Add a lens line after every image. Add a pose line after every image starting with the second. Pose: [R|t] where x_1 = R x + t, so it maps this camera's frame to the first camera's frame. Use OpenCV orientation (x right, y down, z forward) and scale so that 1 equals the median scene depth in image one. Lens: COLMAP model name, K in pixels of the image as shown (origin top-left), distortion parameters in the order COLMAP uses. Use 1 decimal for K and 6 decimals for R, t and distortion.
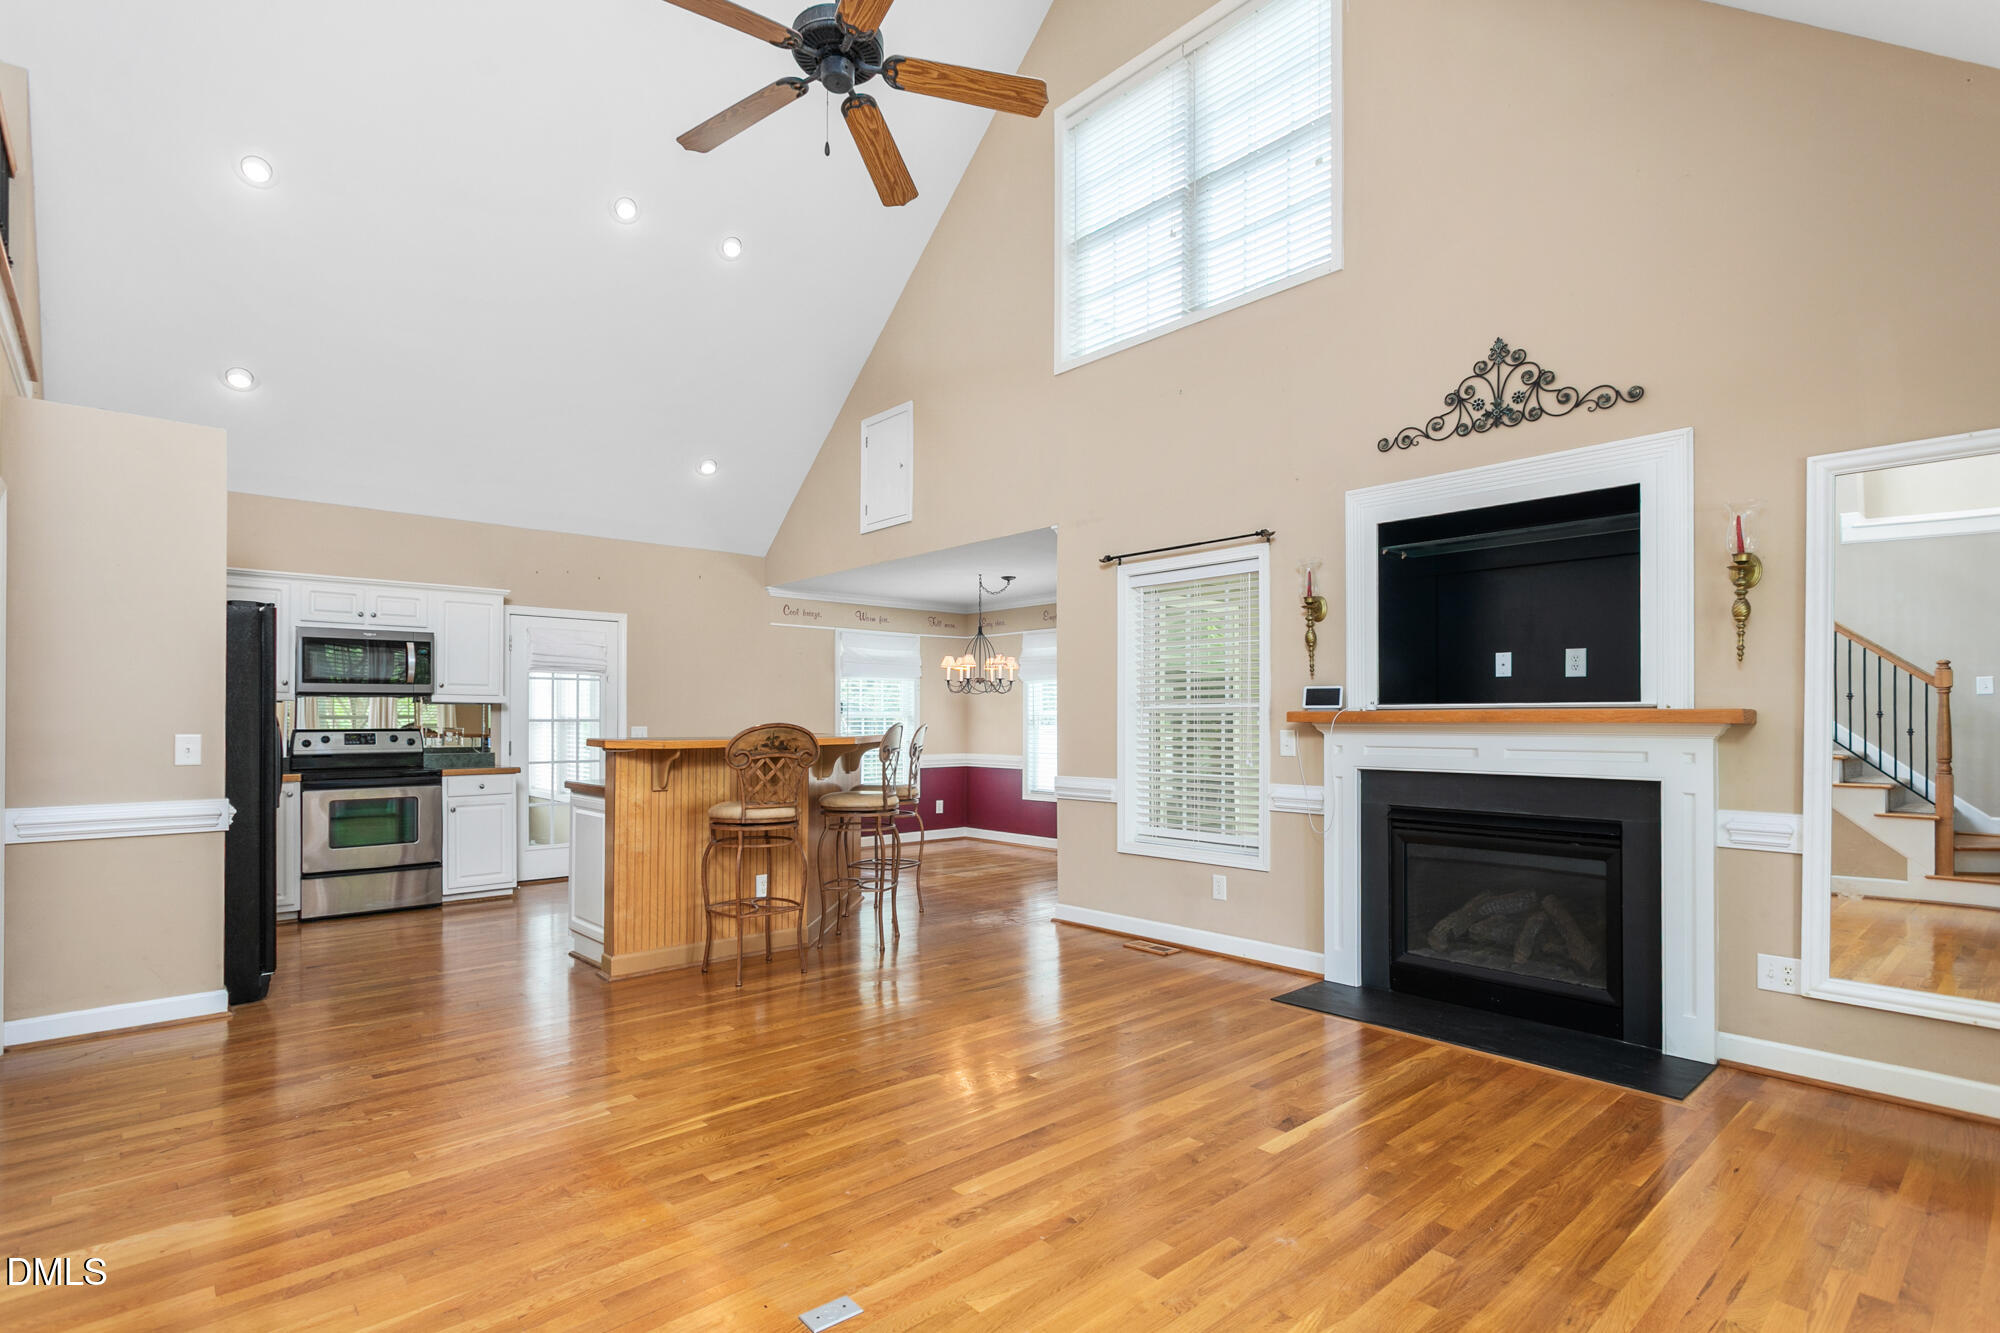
lens RADIAL K [[973.2, 0, 996.2], [0, 973.2, 705.9], [0, 0, 1]] dist [0.004110, 0.001920]
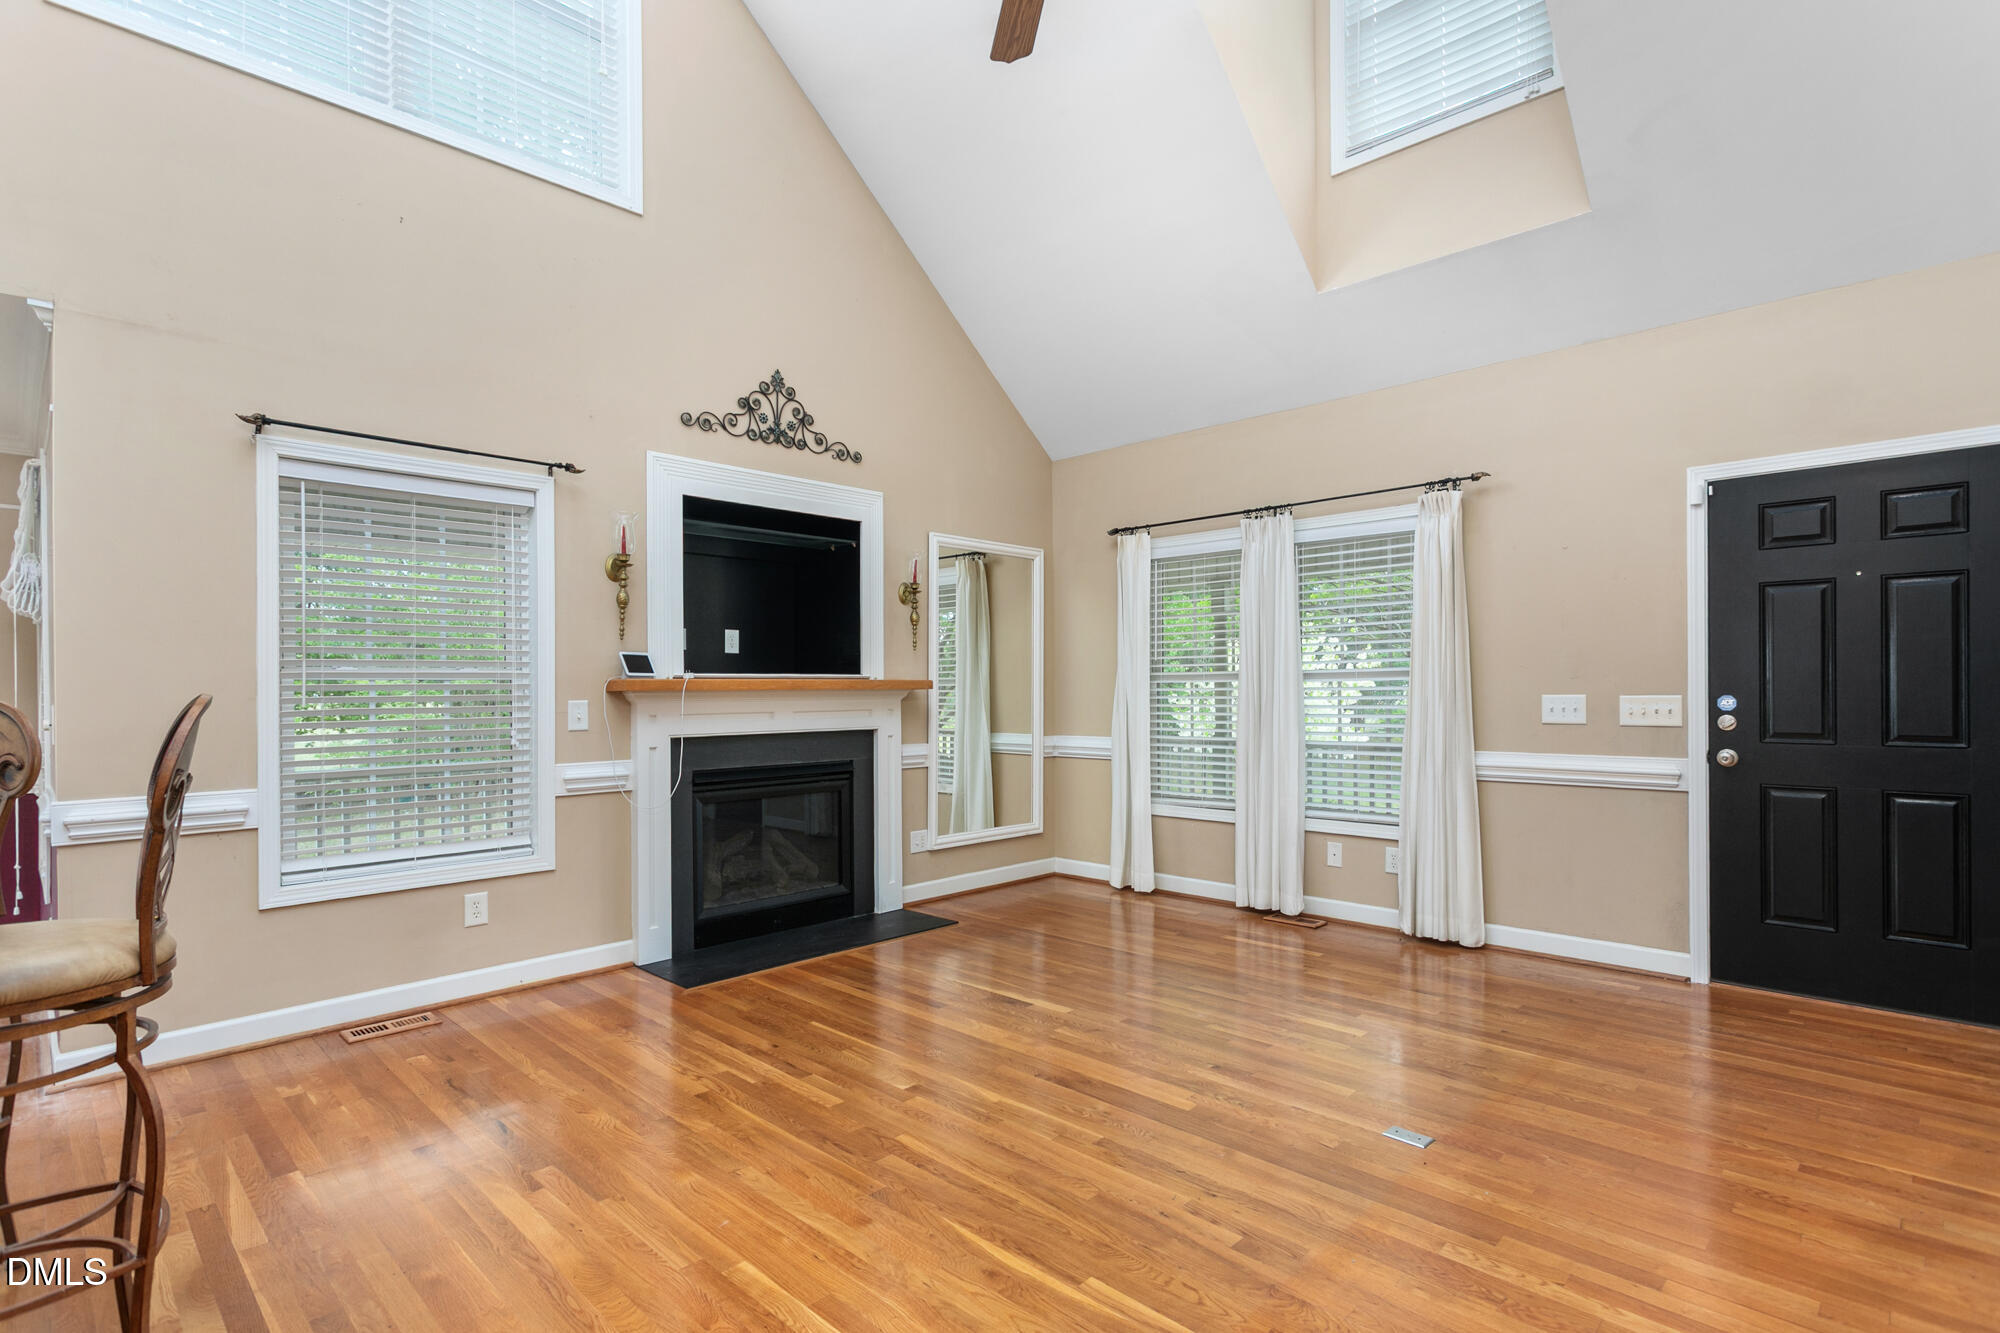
lens RADIAL K [[973.2, 0, 1004.0], [0, 973.2, 684.5], [0, 0, 1]] dist [0.004110, 0.001920]
pose [[-0.070698, 0.007414, 0.997470, -0.680673], [-0.004660, 0.999959, -0.007762, 0.018032], [-0.997487, -0.005197, -0.070660, 0.782748]]
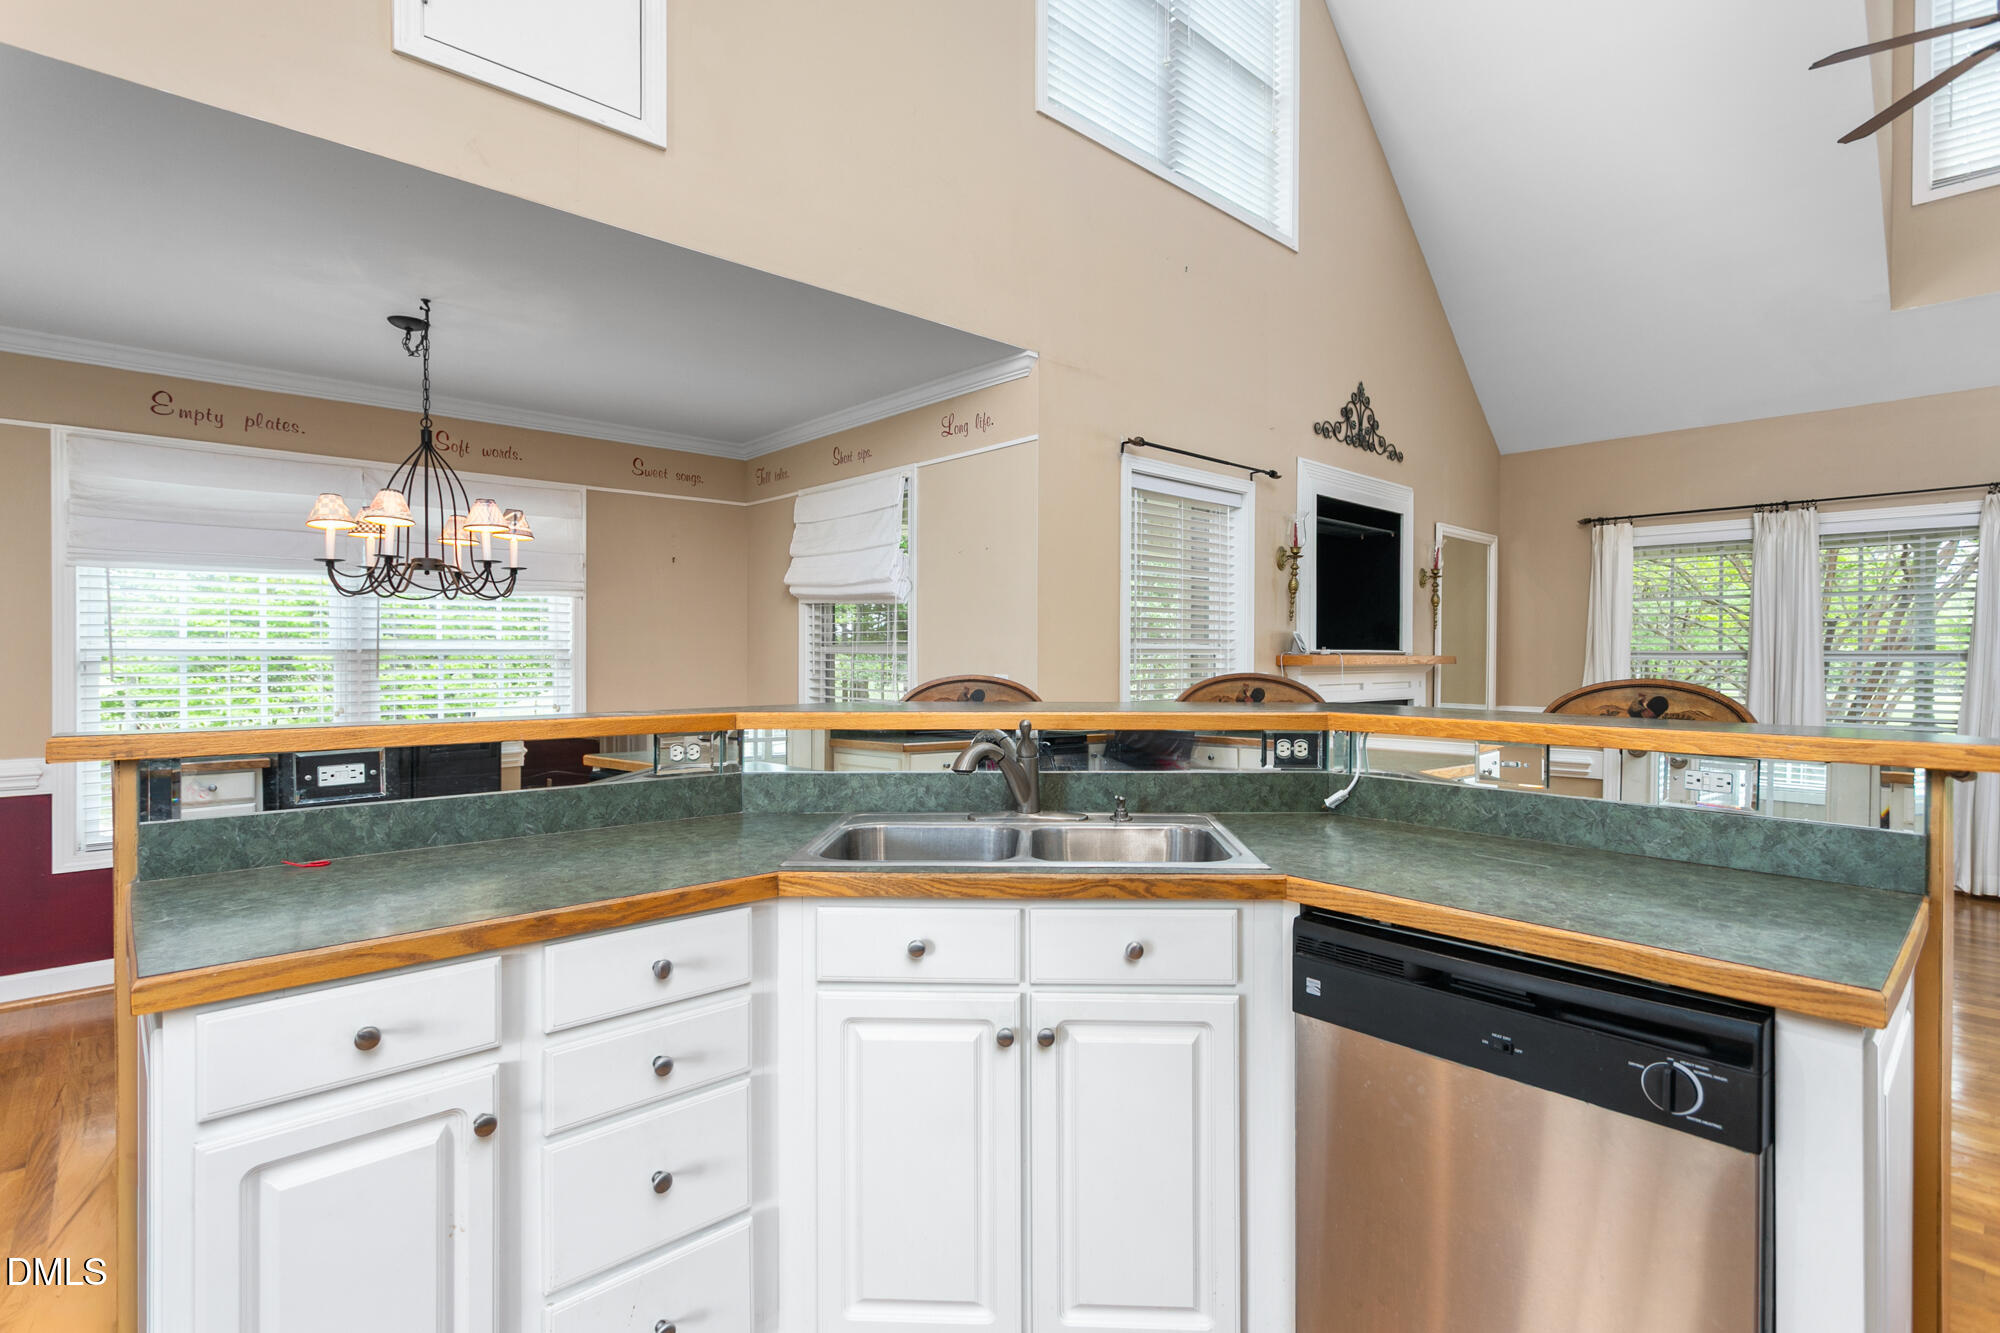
lens RADIAL K [[973.2, 0, 997.6], [0, 973.2, 658.4], [0, 0, 1]] dist [0.004110, 0.001920]
pose [[-0.021499, 0.001211, 0.999768, -0.809030], [-0.015431, 0.999880, -0.001543, 0.018001], [-0.999650, -0.015461, -0.021478, 1.488757]]
